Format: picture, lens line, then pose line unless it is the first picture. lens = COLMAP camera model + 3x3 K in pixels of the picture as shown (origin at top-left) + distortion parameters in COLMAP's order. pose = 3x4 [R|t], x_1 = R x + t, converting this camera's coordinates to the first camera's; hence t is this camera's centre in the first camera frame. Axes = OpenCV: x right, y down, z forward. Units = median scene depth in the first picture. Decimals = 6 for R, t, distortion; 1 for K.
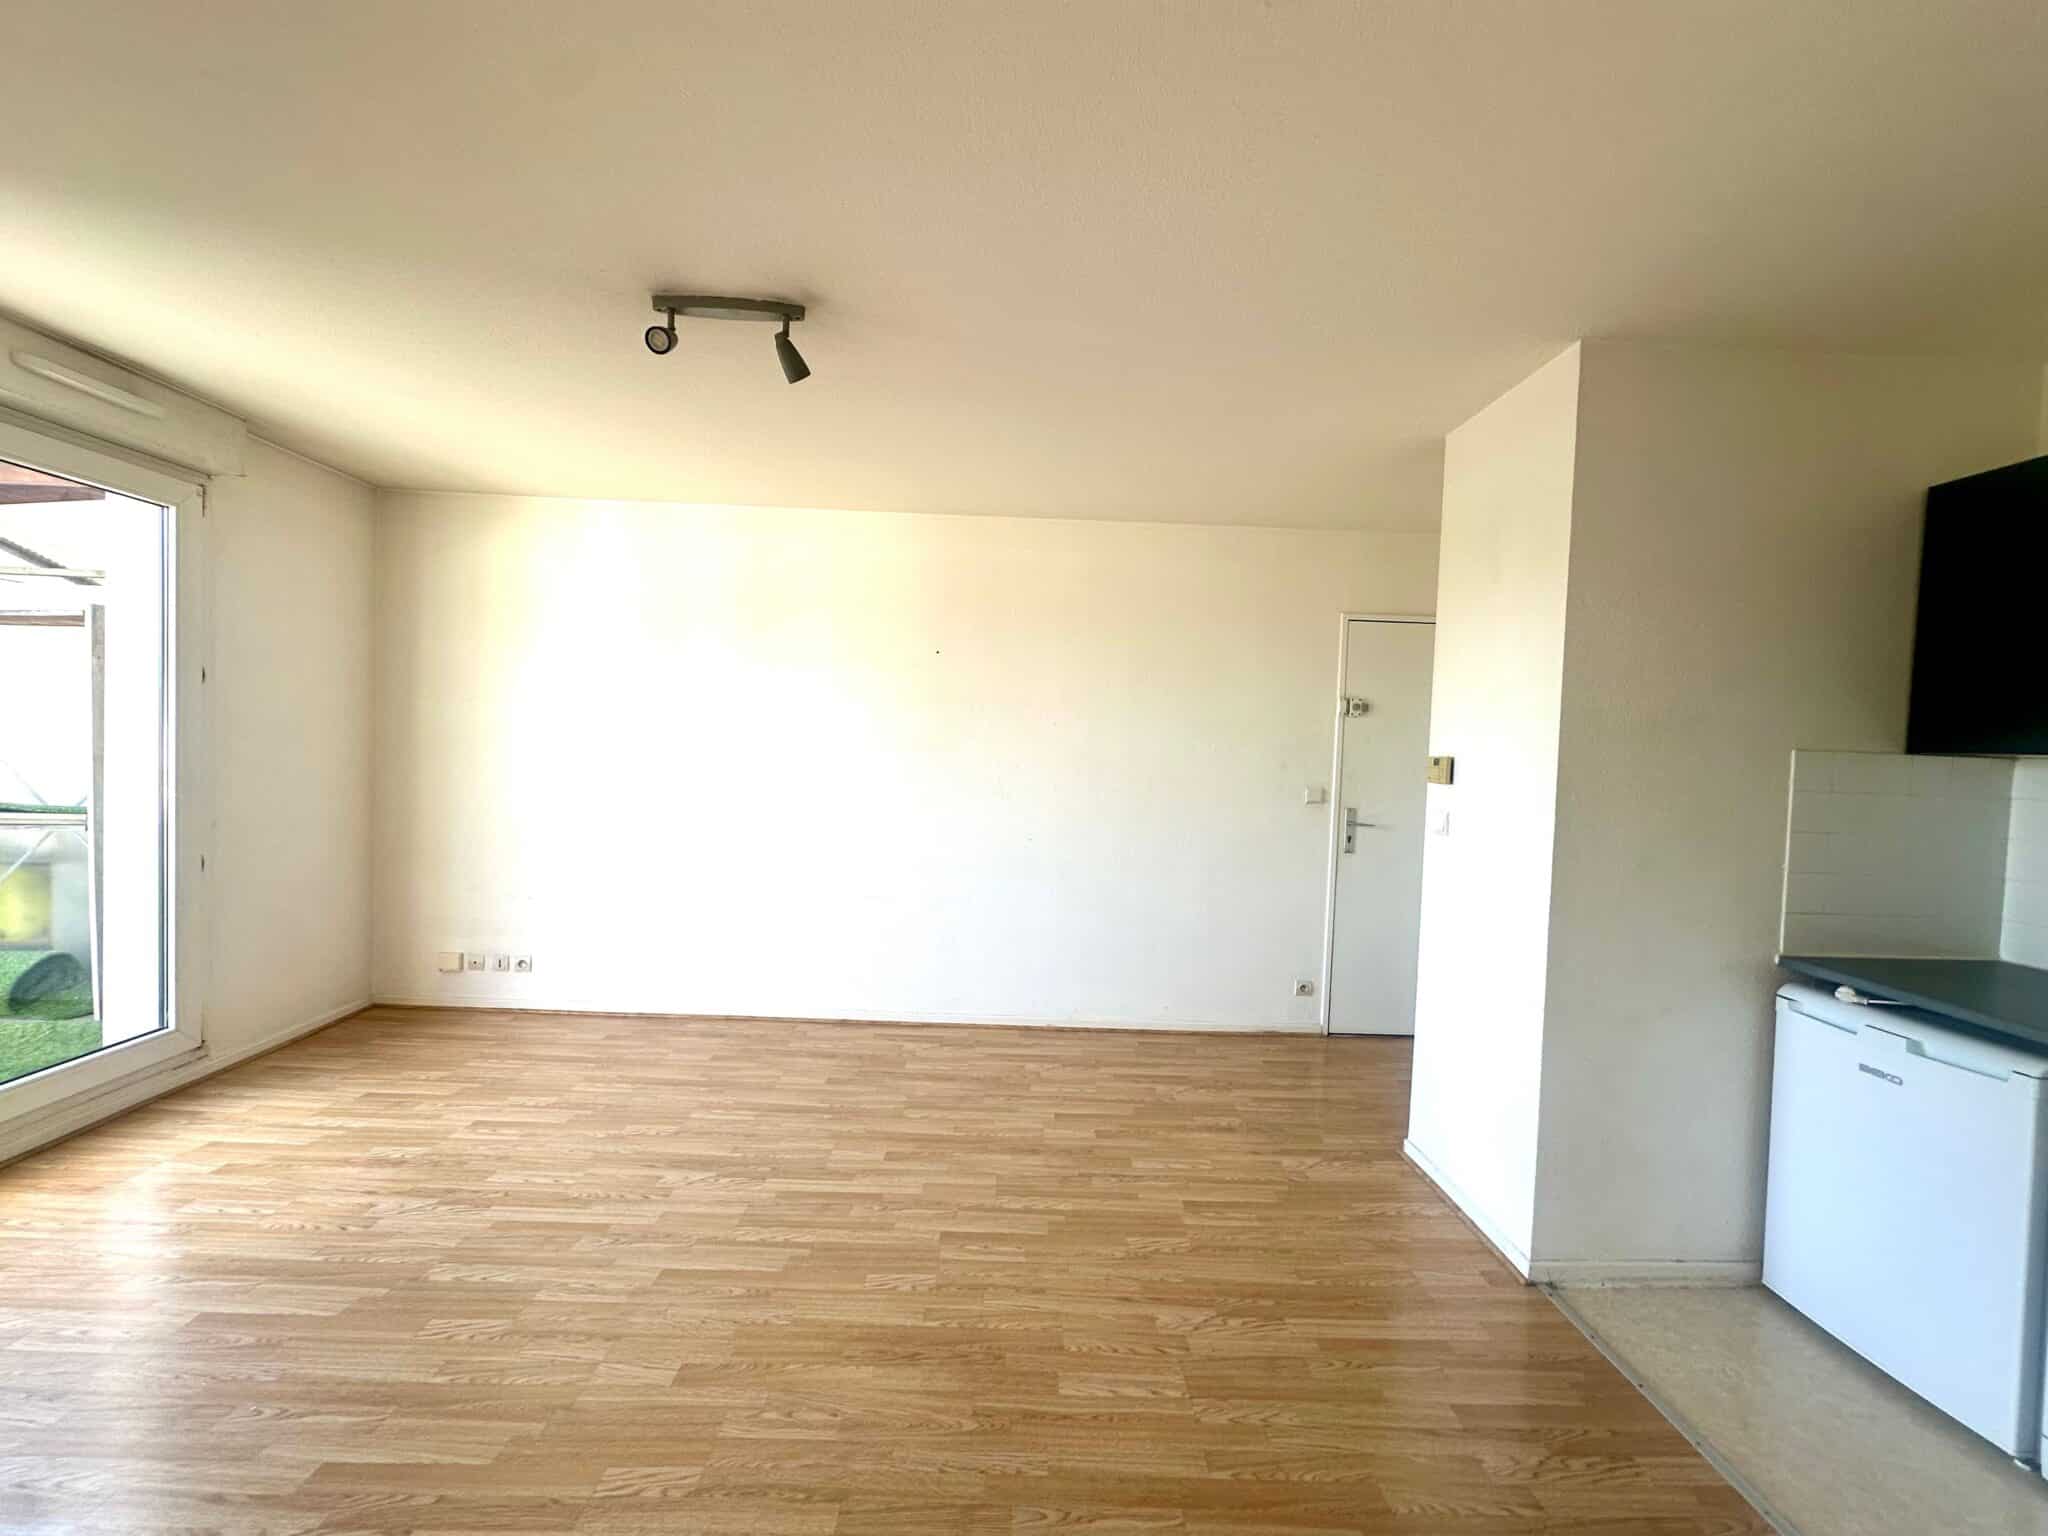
lens RADIAL K [[811.9, 0, 1024.0], [0, 811.9, 768.0], [0, 0, 1]] dist [-0.003624, 0.000559]
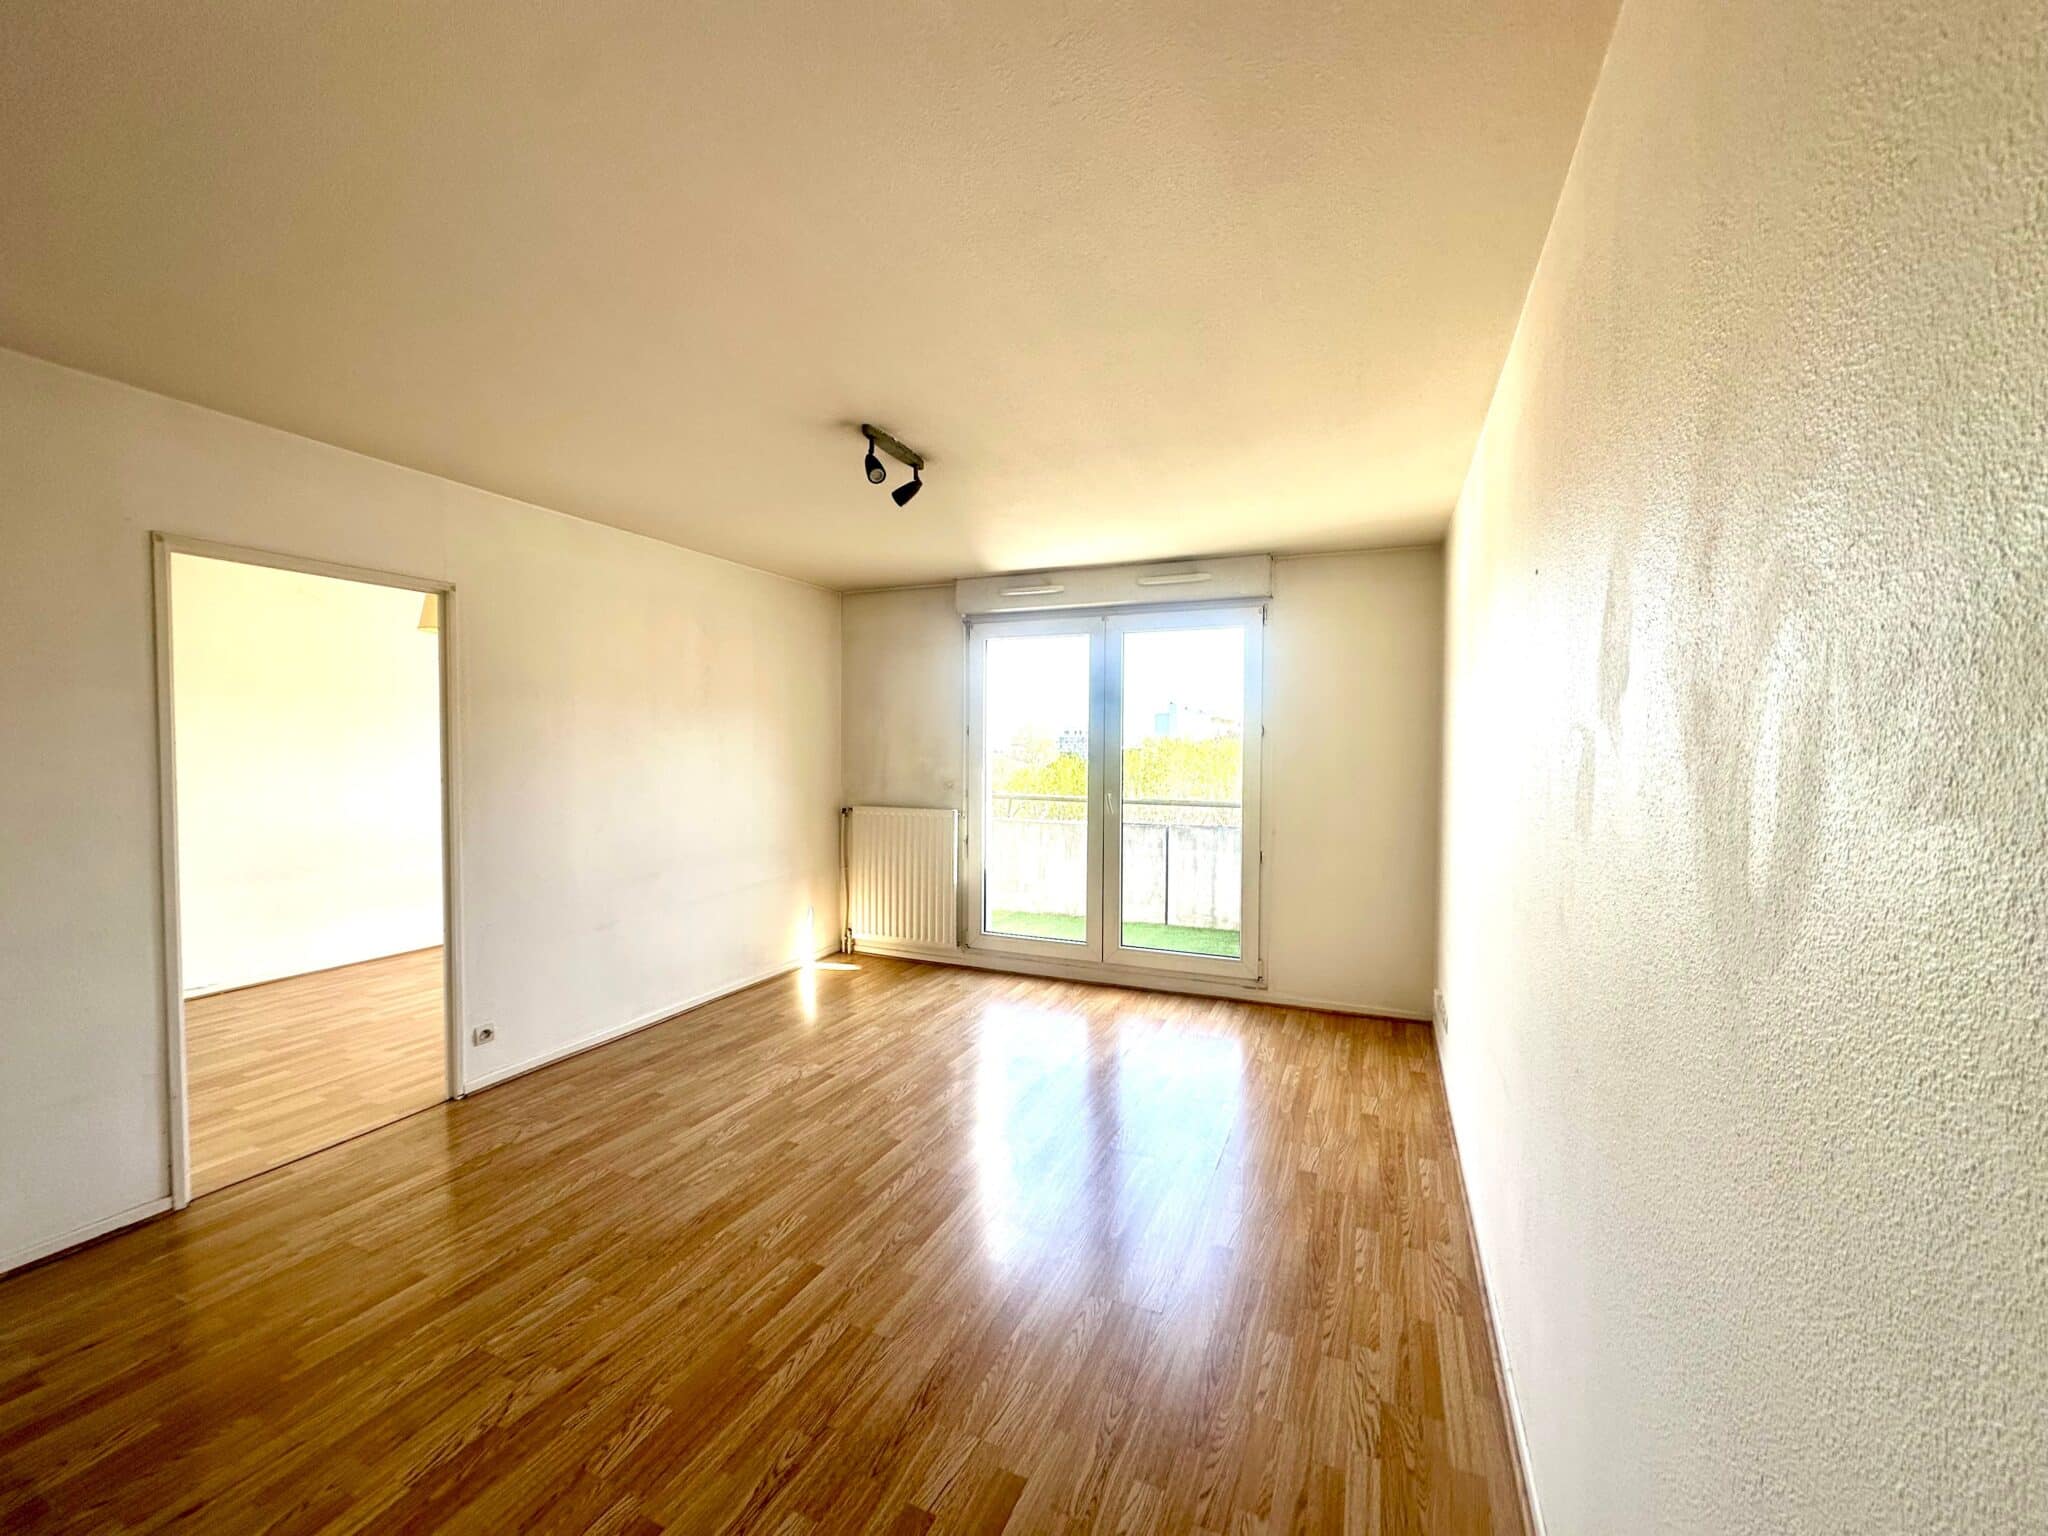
lens RADIAL K [[814.0, 0, 1024.0], [0, 814.0, 768.0], [0, 0, 1]] dist [0.001797, 0.000392]
pose [[-0.421179, -0.014050, -0.906869, 0.562545], [-0.046151, 0.998917, 0.005957, -0.037241], [0.905803, 0.044362, -0.421371, 1.298383]]
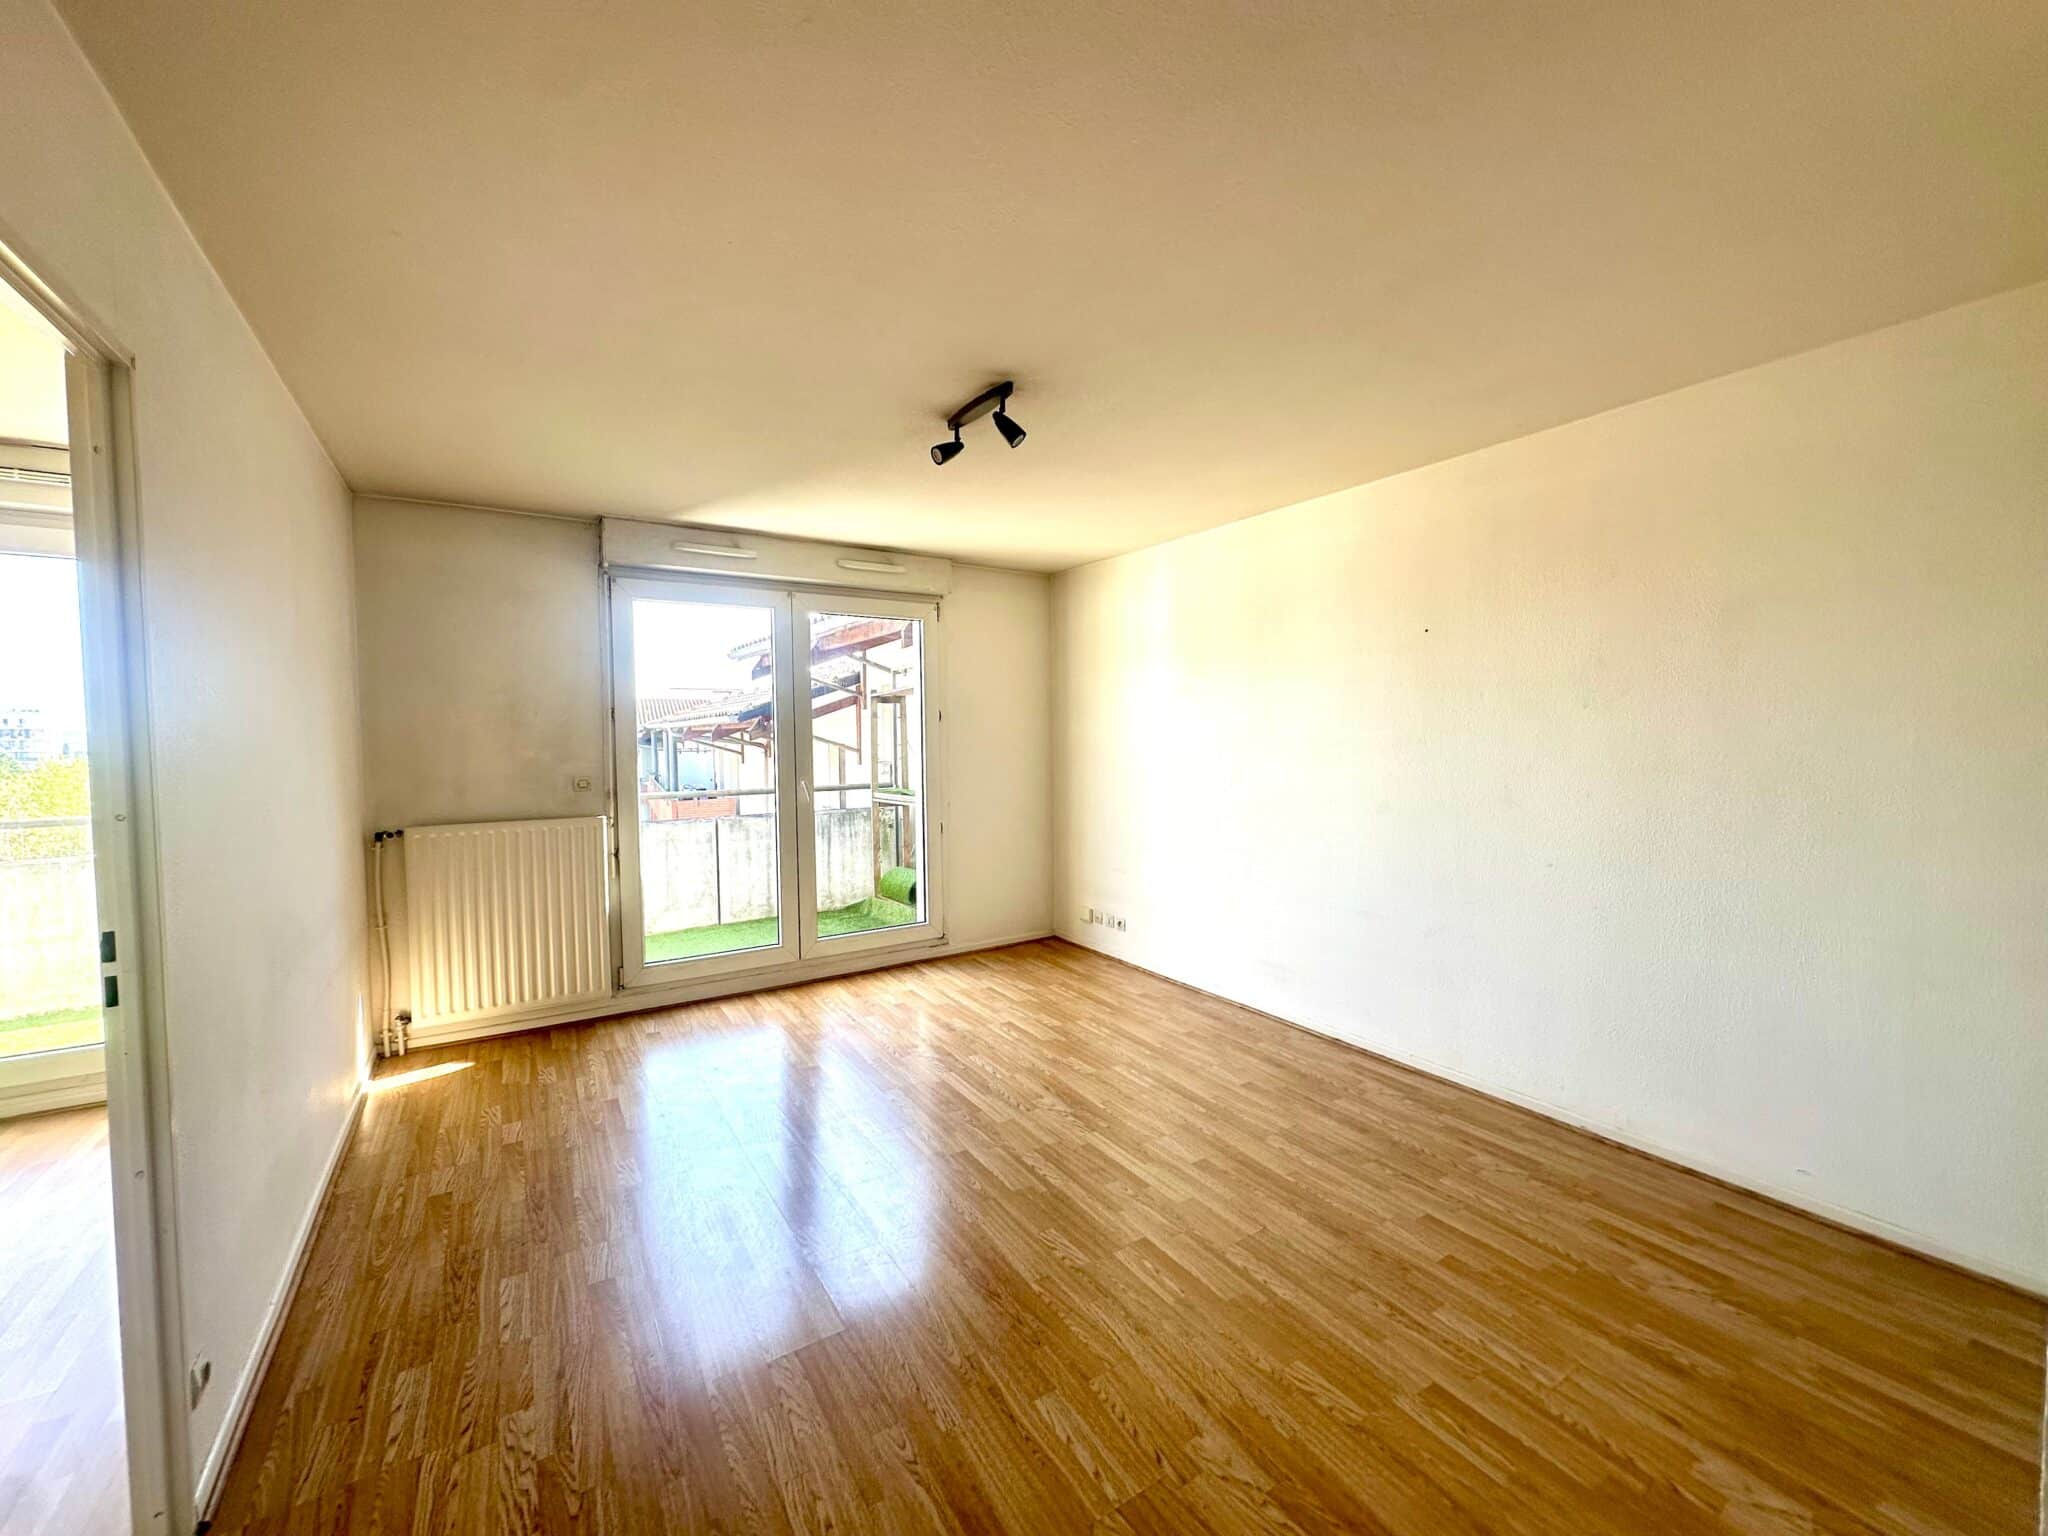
lens RADIAL K [[811.9, 0, 1024.0], [0, 811.9, 768.0], [0, 0, 1]] dist [-0.003624, 0.000559]
pose [[0.516445, -0.005376, -0.856303, 0.545490], [0.005006, 0.999982, -0.003260, -0.000478], [0.856306, -0.002603, 0.516463, 0.293002]]
